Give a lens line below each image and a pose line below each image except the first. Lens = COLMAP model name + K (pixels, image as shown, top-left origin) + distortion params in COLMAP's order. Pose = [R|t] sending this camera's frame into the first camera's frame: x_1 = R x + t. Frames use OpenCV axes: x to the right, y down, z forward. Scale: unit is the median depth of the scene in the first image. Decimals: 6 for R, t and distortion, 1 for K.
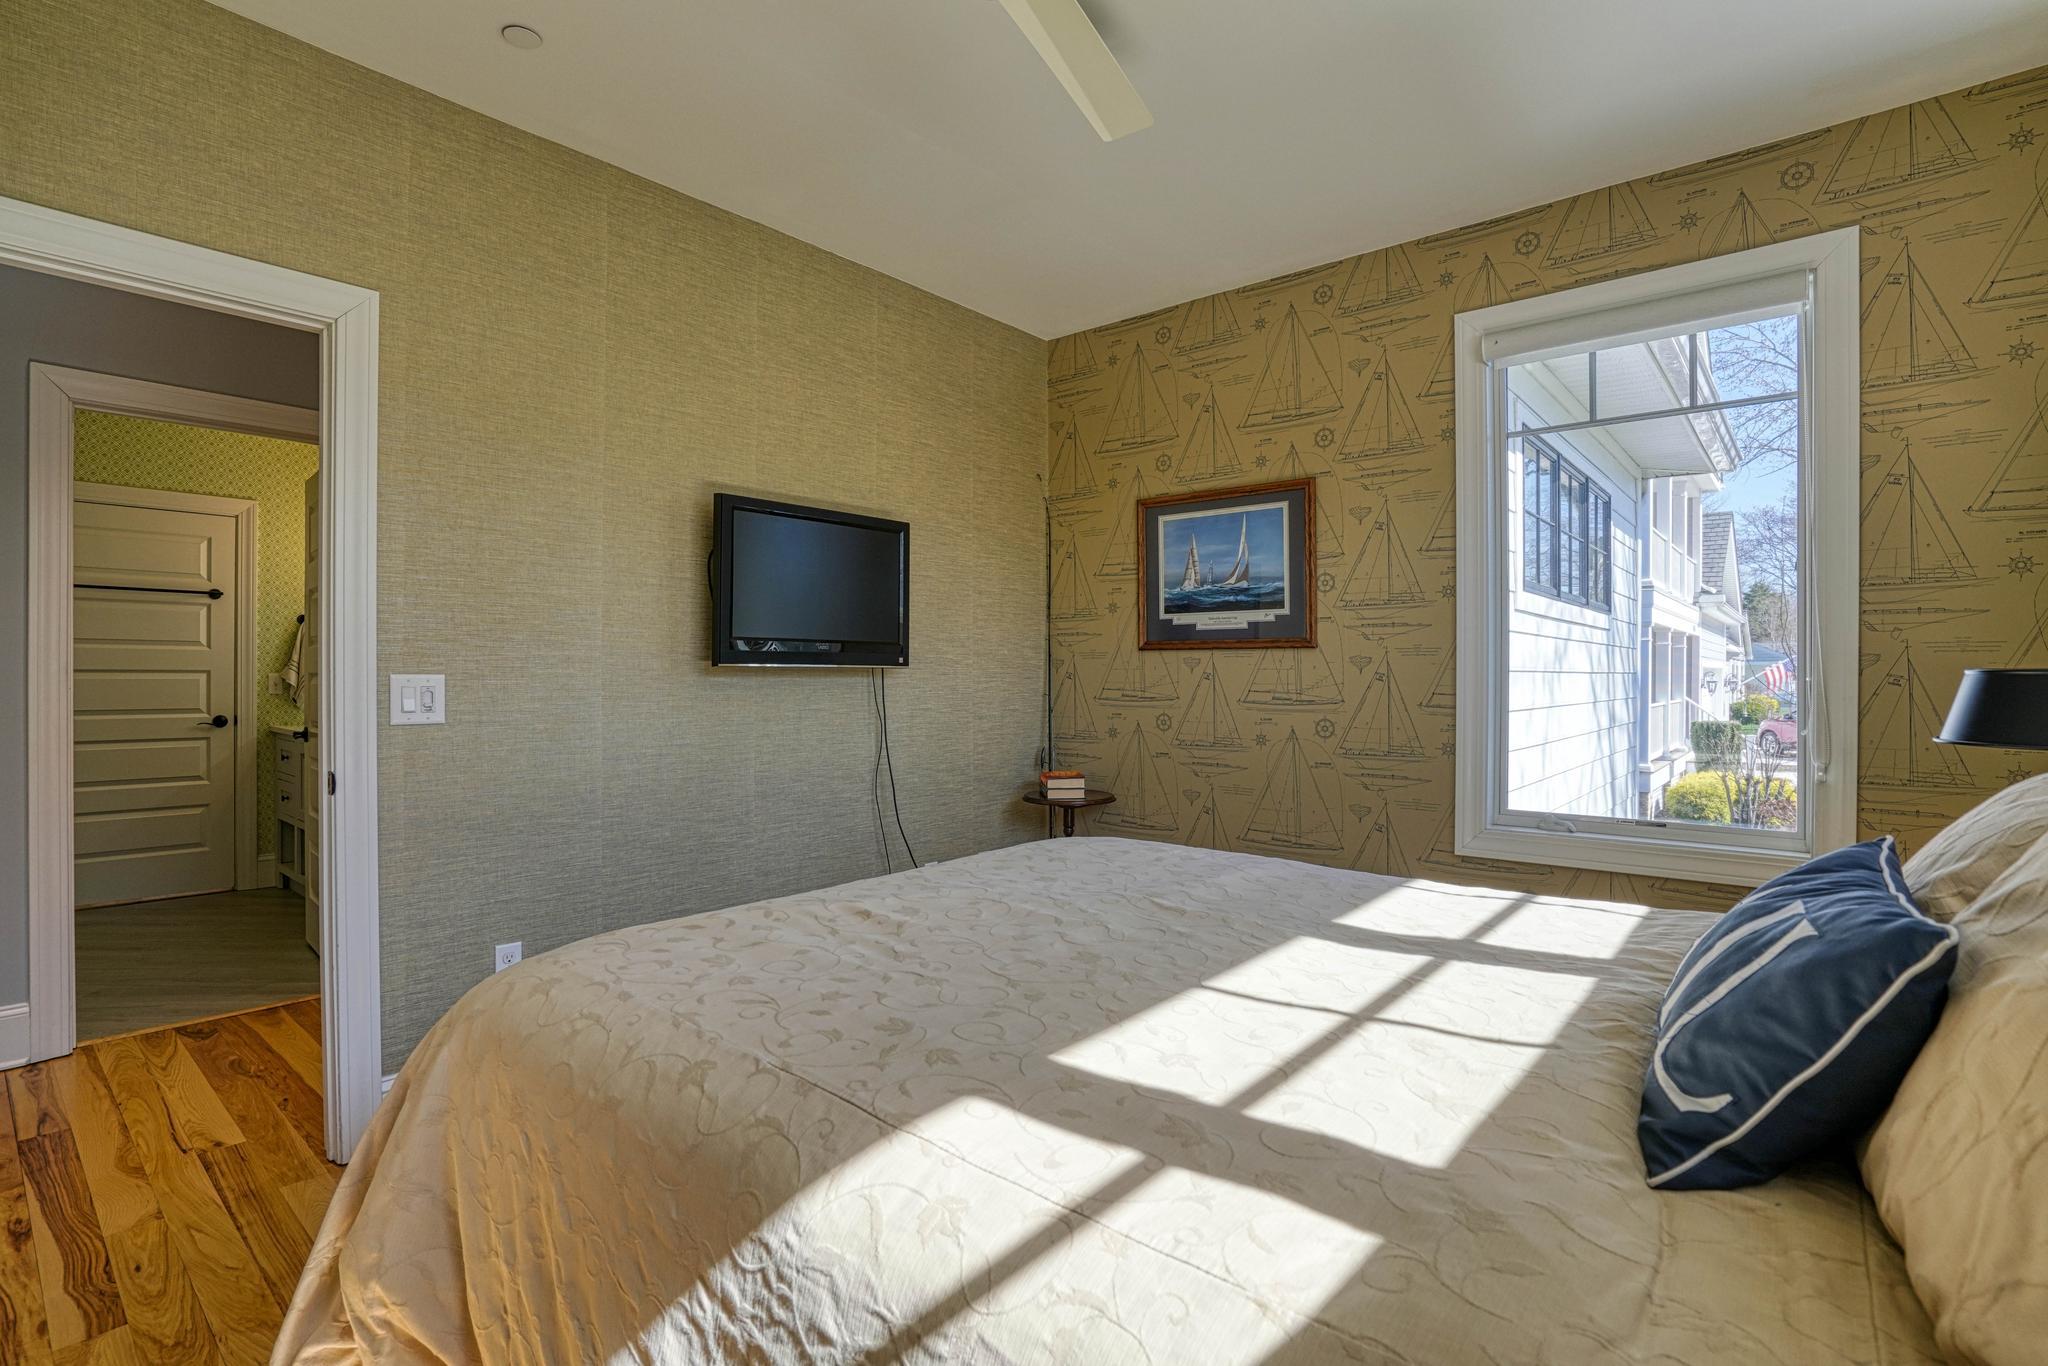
lens RADIAL K [[958.2, 0, 1026.7], [0, 958.2, 673.9], [0, 0, 1]] dist [-0.040936, 0.009403]
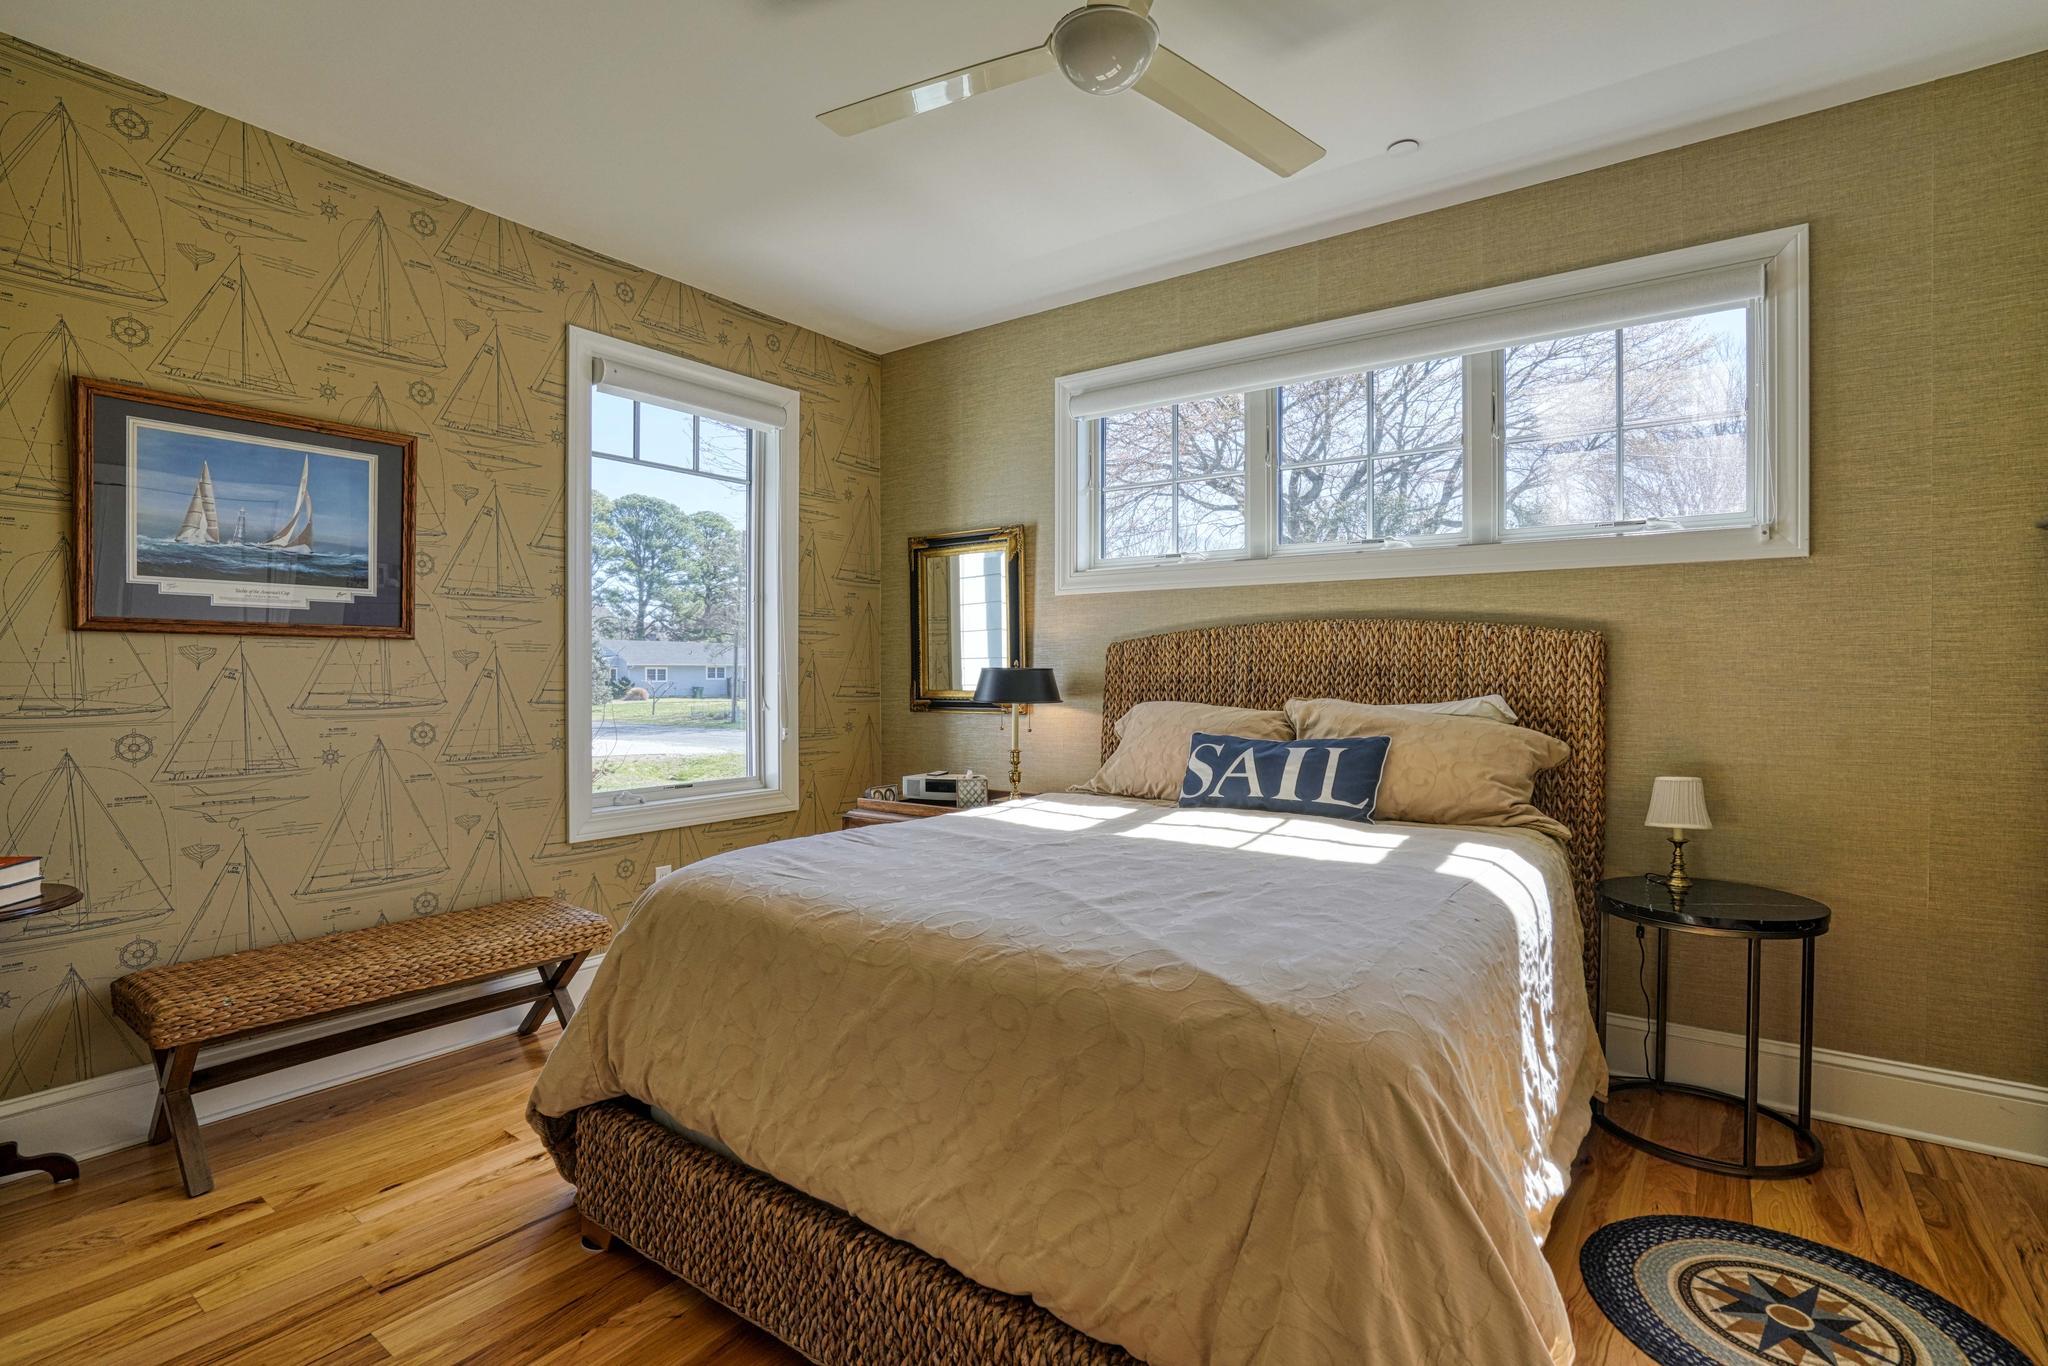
lens RADIAL K [[958.2, 0, 1021.8], [0, 958.2, 684.5], [0, 0, 1]] dist [-0.040936, 0.009403]
pose [[-0.070776, -0.015914, 0.997365, -0.548957], [-0.001072, 0.999873, 0.015878, -0.001442], [-0.997492, 0.000055, -0.070784, 0.507402]]
